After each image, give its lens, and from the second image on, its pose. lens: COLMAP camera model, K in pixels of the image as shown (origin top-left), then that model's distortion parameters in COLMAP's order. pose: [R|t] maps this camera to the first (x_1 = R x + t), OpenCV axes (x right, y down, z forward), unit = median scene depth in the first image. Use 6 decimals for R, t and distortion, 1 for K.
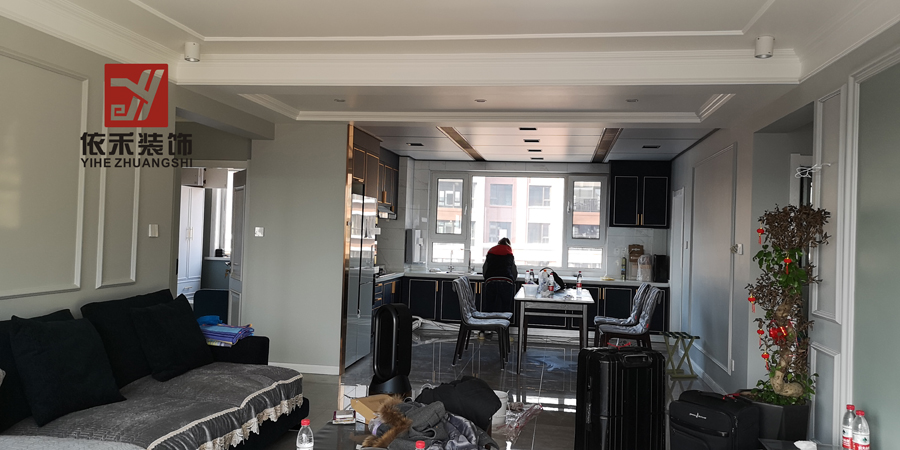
lens RADIAL K [[700.8, 0, 450.0], [0, 700.8, 225.0], [0, 0, 1]] dist [0.086162, -0.087526]
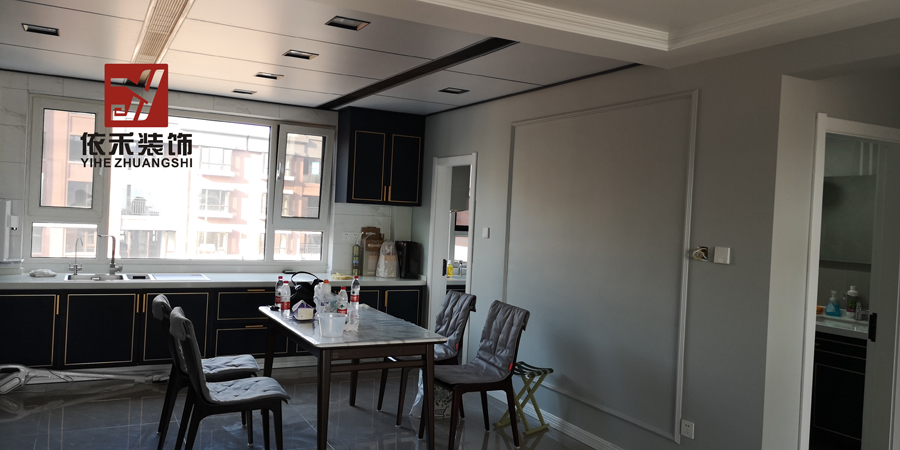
lens RADIAL K [[700.8, 0, 450.0], [0, 700.8, 225.0], [0, 0, 1]] dist [0.086162, -0.087526]
pose [[0.805010, -0.002578, 0.593255, -0.142210], [-0.029450, 0.998584, 0.044302, -0.012515], [-0.592530, -0.053135, 0.803794, 0.517005]]
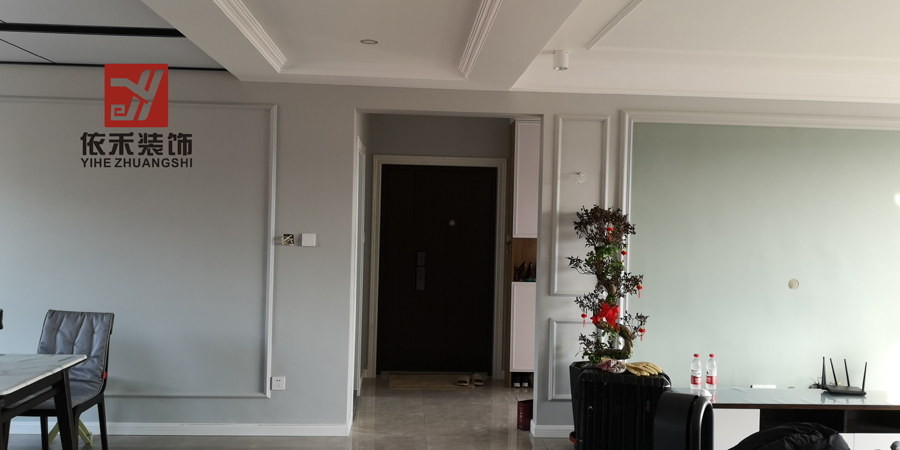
lens RADIAL K [[725.2, 0, 450.0], [0, 725.2, 225.0], [0, 0, 1]] dist [0.081525, -0.151591]
pose [[-0.212517, -0.050054, 0.975875, -0.375773], [-0.040379, 0.998284, 0.042410, -0.022143], [-0.976323, -0.030392, -0.214173, 0.839803]]
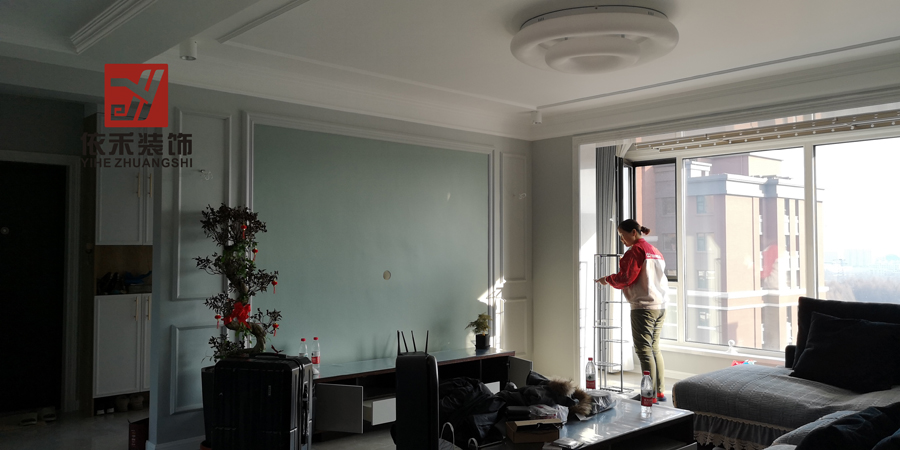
lens RADIAL K [[700.8, 0, 450.0], [0, 700.8, 225.0], [0, 0, 1]] dist [0.086162, -0.087526]
pose [[-0.779420, -0.014663, 0.626330, -0.304815], [-0.032575, 0.999322, -0.017142, 0.007312], [-0.625654, -0.033763, -0.779369, 0.937307]]
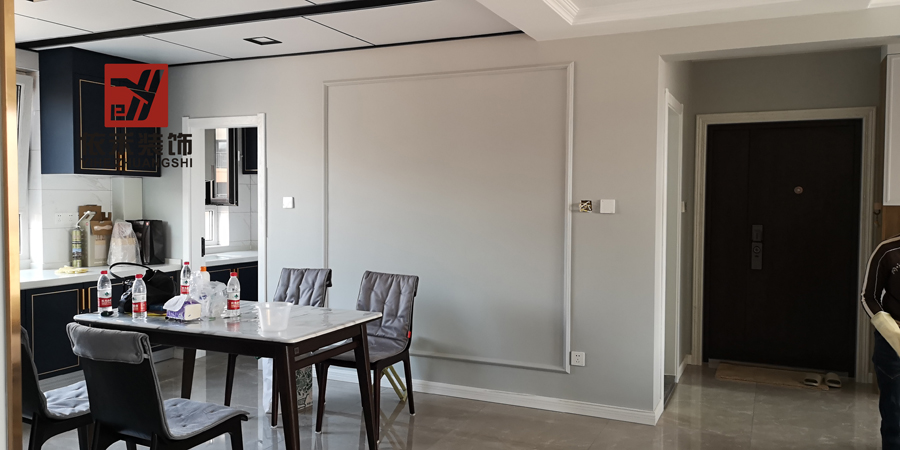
lens RADIAL K [[700.8, 0, 450.0], [0, 700.8, 225.0], [0, 0, 1]] dist [0.086162, -0.087526]
pose [[0.271830, -0.069535, 0.959830, -0.299177], [-0.007087, 0.997214, 0.074250, -0.001213], [-0.962319, -0.026986, 0.270580, 0.787424]]
